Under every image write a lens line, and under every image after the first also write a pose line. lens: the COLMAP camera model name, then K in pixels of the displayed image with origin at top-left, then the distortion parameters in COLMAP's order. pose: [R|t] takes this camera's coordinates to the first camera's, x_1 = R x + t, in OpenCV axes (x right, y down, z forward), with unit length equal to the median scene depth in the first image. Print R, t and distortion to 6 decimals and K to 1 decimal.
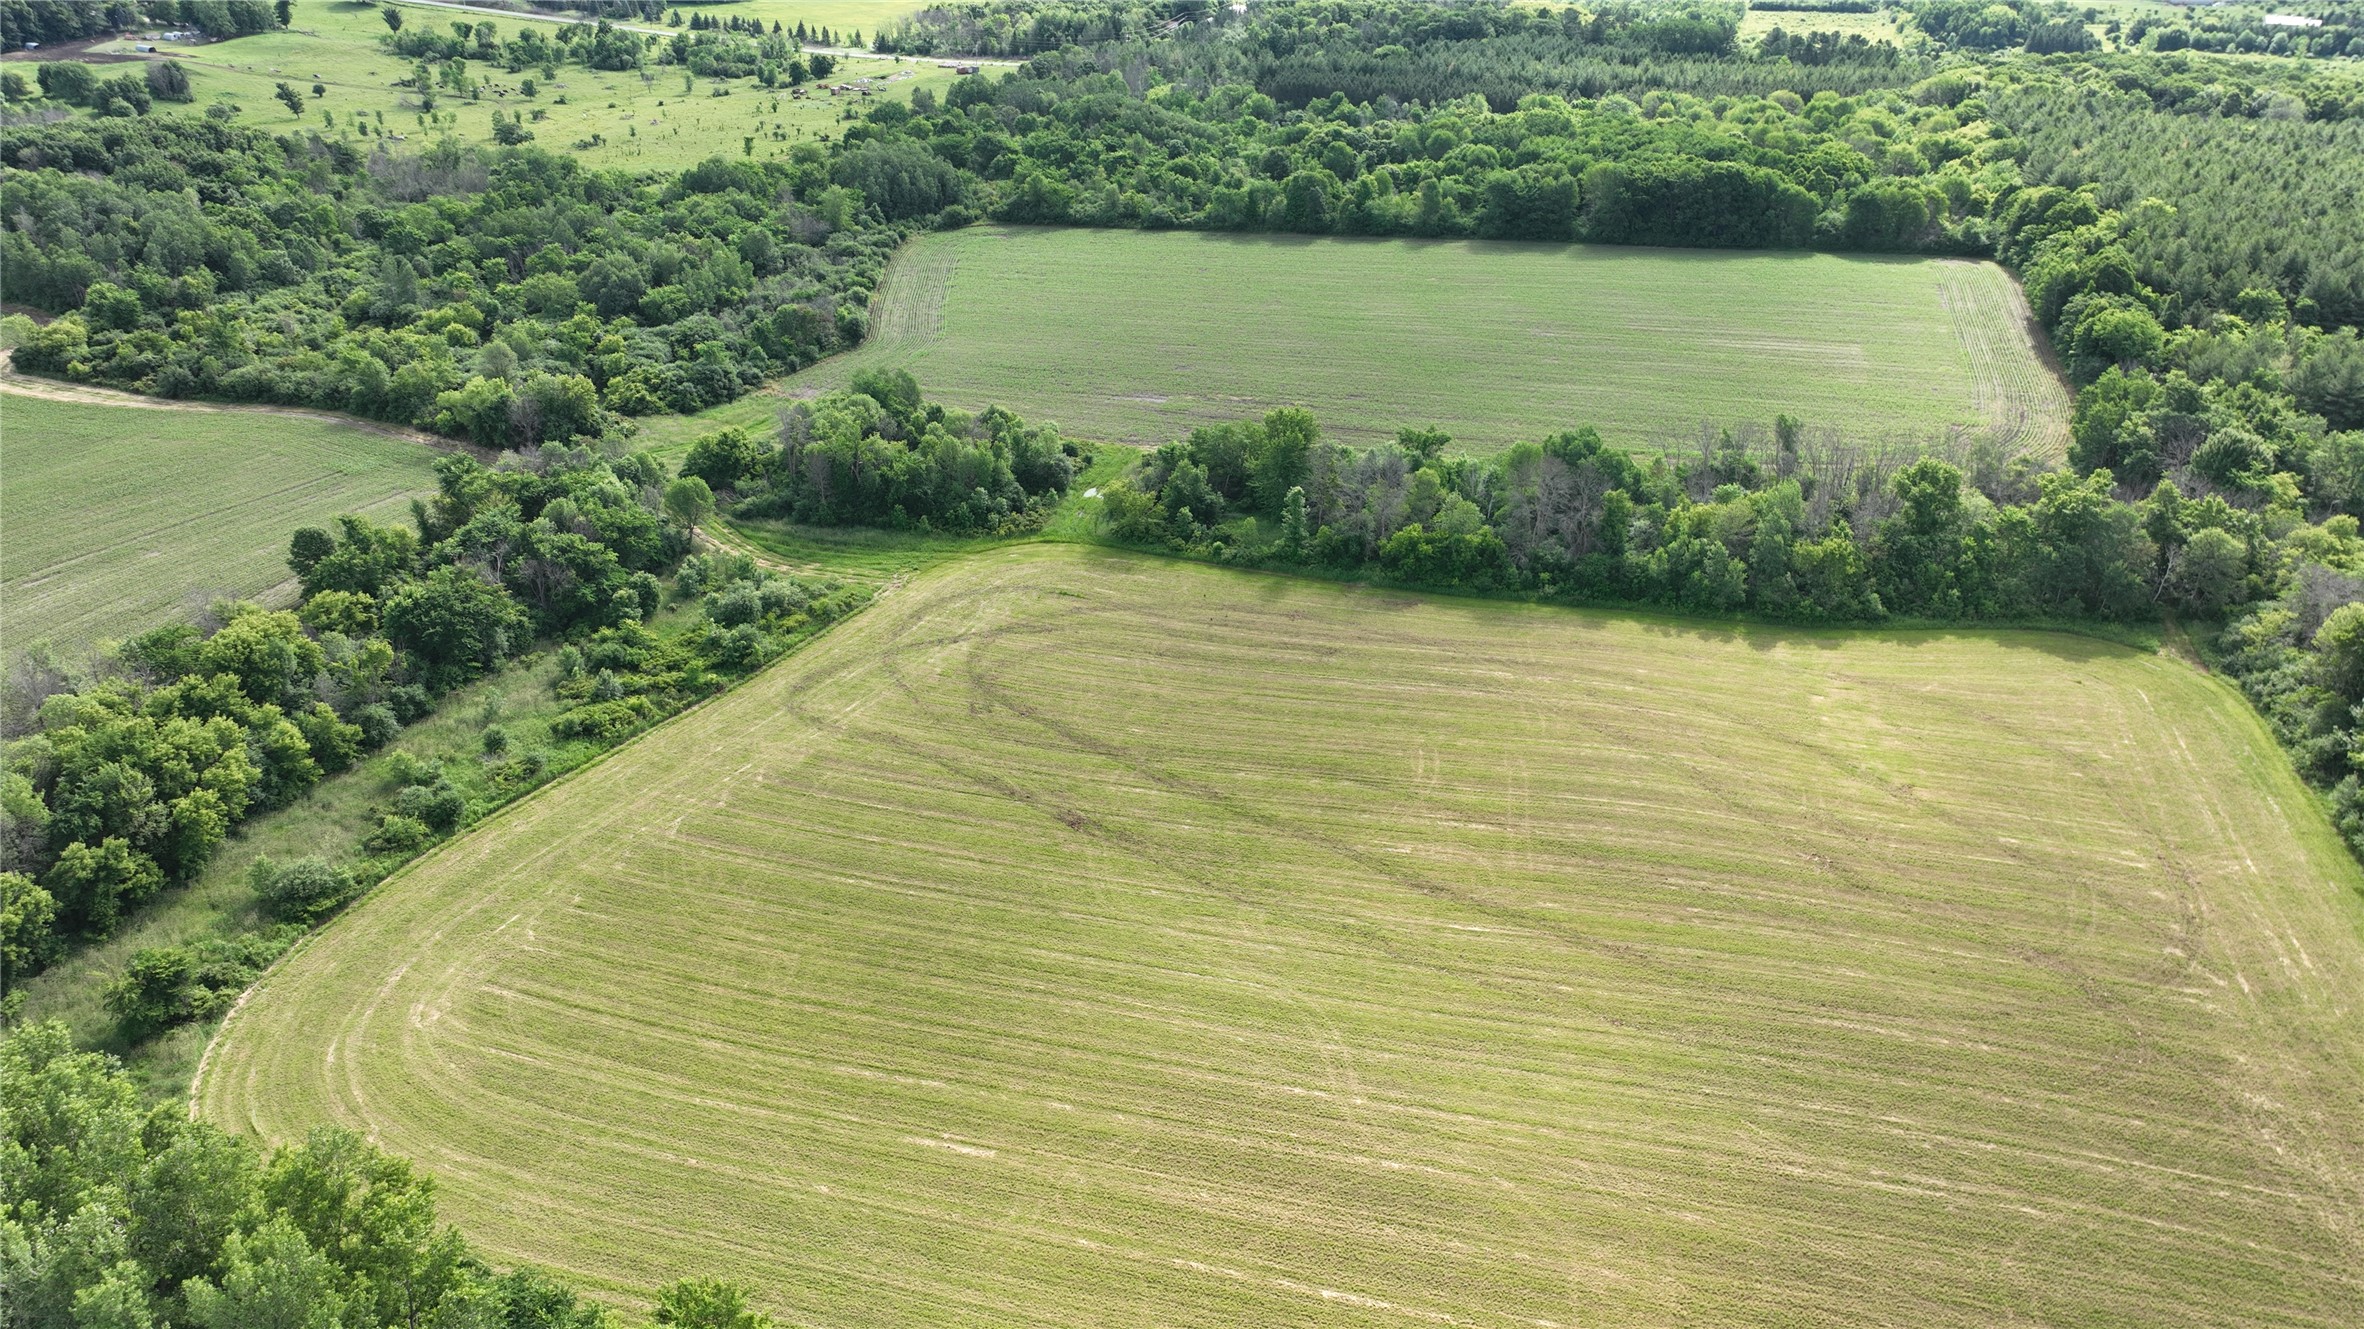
lens RADIAL K [[1671.2, 0, 1185.4], [0, 1671.2, 671.7], [0, 0, 1]] dist [-0.003030, 0.018409]
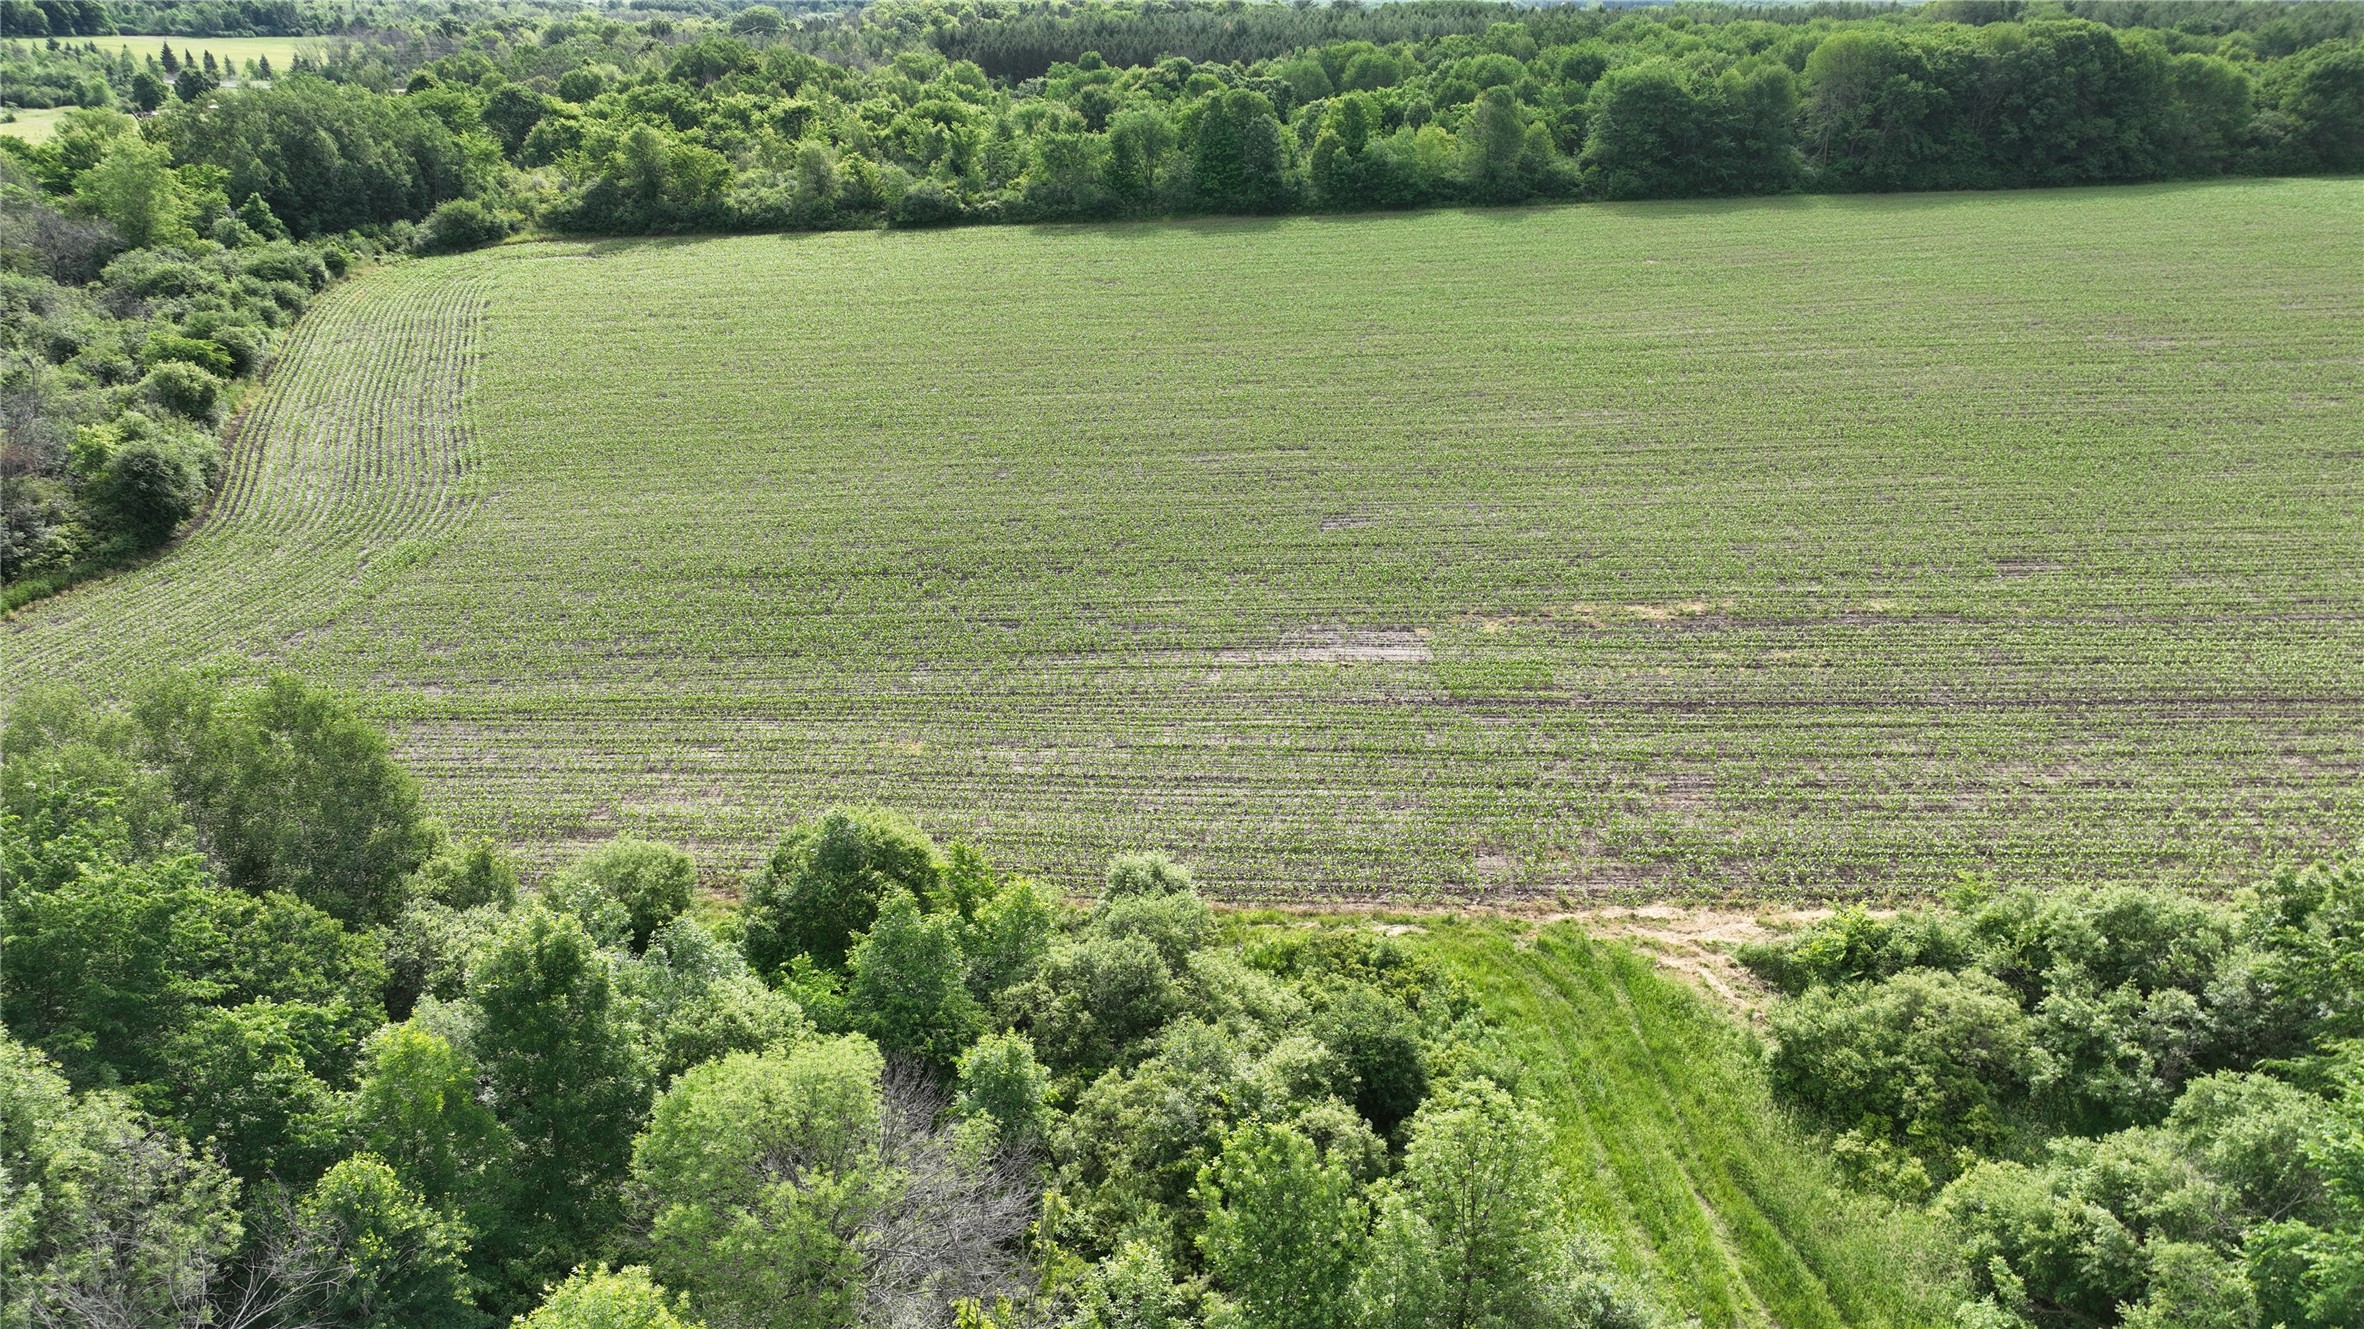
lens RADIAL K [[1657.5, 0, 1194.7], [0, 1657.5, 665.7], [0, 0, 1]] dist [-0.005060, 0.020600]
pose [[0.957027, -0.117233, 0.265248, -0.083484], [0.135425, 0.989458, -0.051304, -0.108297], [-0.256438, 0.085020, 0.962814, 0.542834]]
